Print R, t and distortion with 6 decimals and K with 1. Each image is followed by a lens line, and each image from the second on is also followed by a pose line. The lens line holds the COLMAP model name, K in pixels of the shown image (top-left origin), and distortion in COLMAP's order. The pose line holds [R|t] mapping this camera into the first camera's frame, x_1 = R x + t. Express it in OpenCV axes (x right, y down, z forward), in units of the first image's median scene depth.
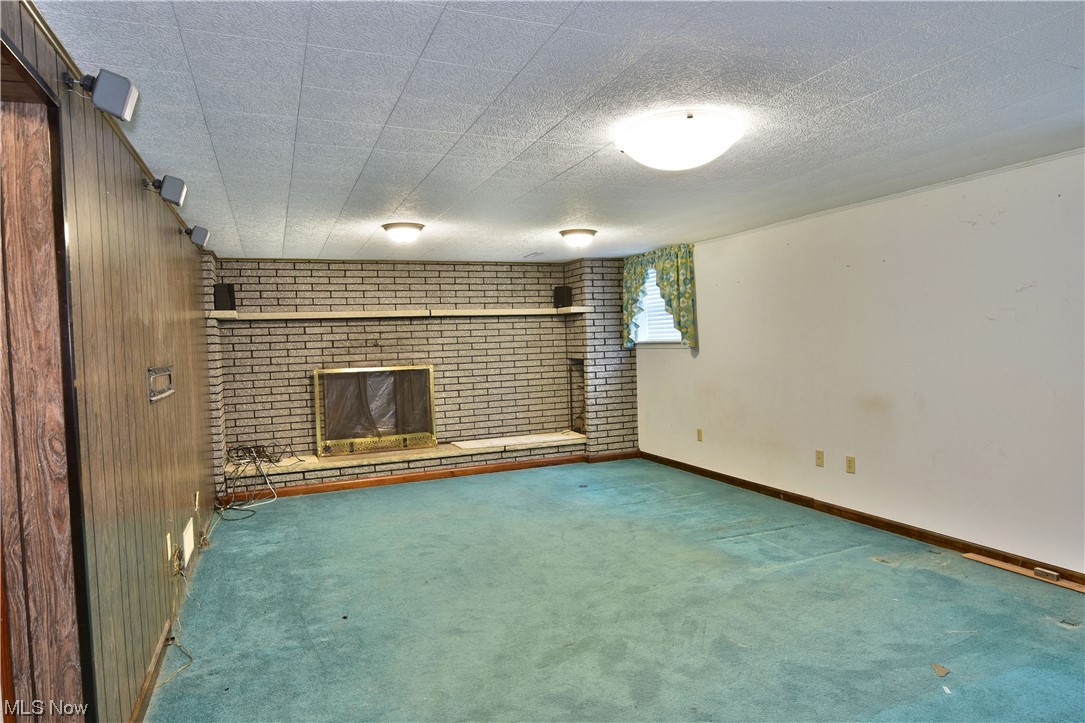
lens RADIAL K [[660.8, 0, 544.6], [0, 660.8, 361.4], [0, 0, 1]] dist [-0.006668, -0.007959]
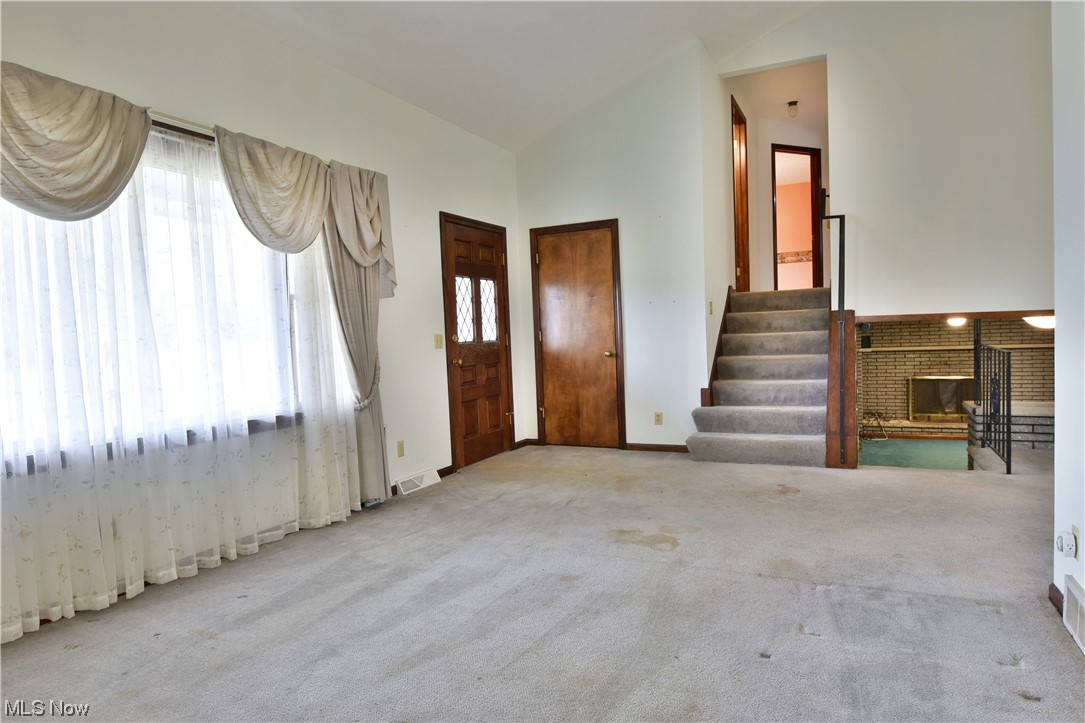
lens RADIAL K [[662.2, 0, 541.2], [0, 662.2, 365.7], [0, 0, 1]] dist [-0.012207, -0.003063]
pose [[0.666153, 0.045060, -0.744453, 0.370689], [-0.010346, 0.998635, 0.051187, -0.106561], [0.745743, -0.026396, 0.665710, -1.093412]]
